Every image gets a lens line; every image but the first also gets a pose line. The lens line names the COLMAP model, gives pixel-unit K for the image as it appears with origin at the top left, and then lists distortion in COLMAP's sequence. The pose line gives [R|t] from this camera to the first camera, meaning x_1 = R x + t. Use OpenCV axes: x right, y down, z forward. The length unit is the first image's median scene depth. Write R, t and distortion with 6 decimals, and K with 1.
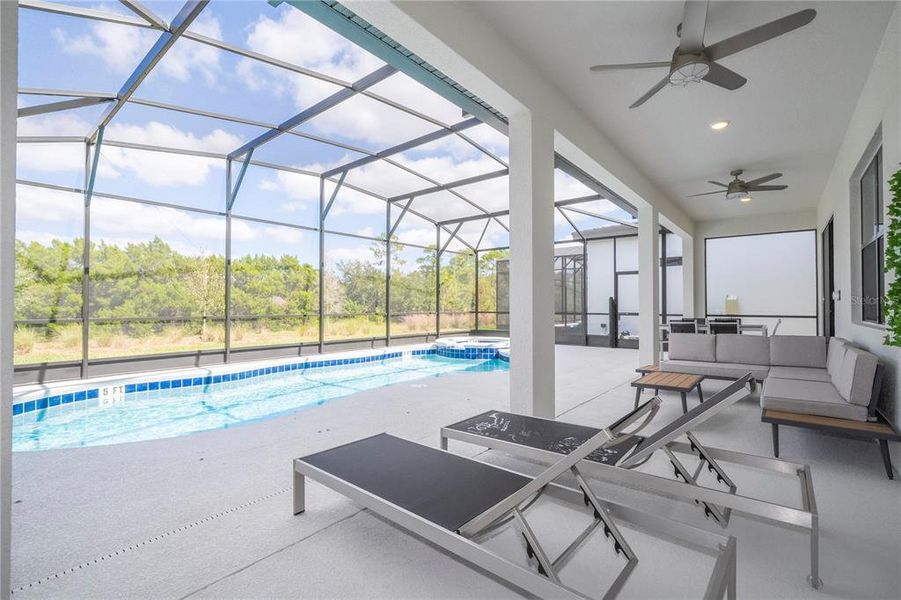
lens RADIAL K [[407.4, 0, 450.5], [0, 407.4, 300.0], [0, 0, 1]] dist [-0.000805, 0.000612]
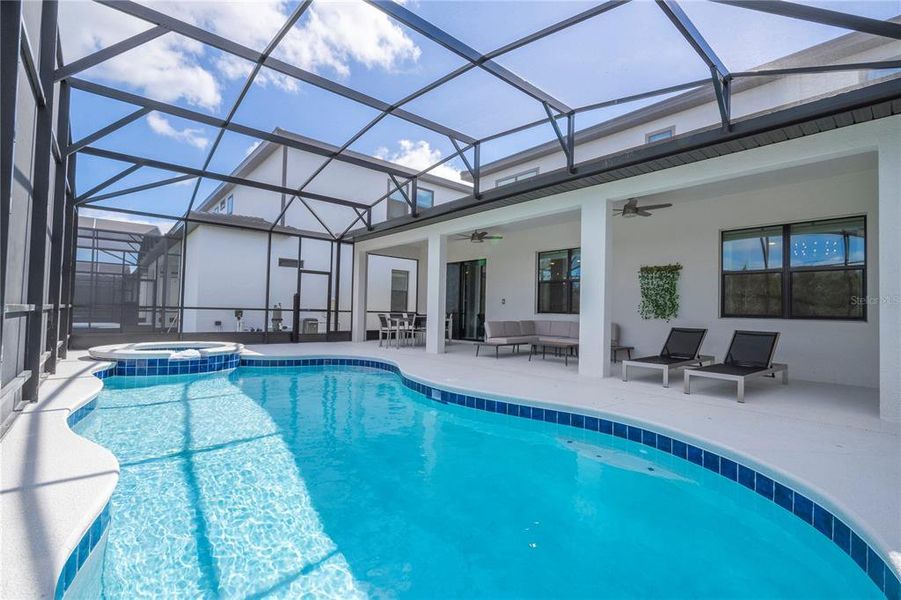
lens RADIAL K [[407.4, 0, 450.5], [0, 407.4, 300.0], [0, 0, 1]] dist [-0.000805, 0.000612]
pose [[0.173272, 0.029934, 0.984419, -0.593461], [-0.037997, 0.998997, -0.023690, 0.019685], [-0.984141, -0.033301, 0.174236, 0.459156]]
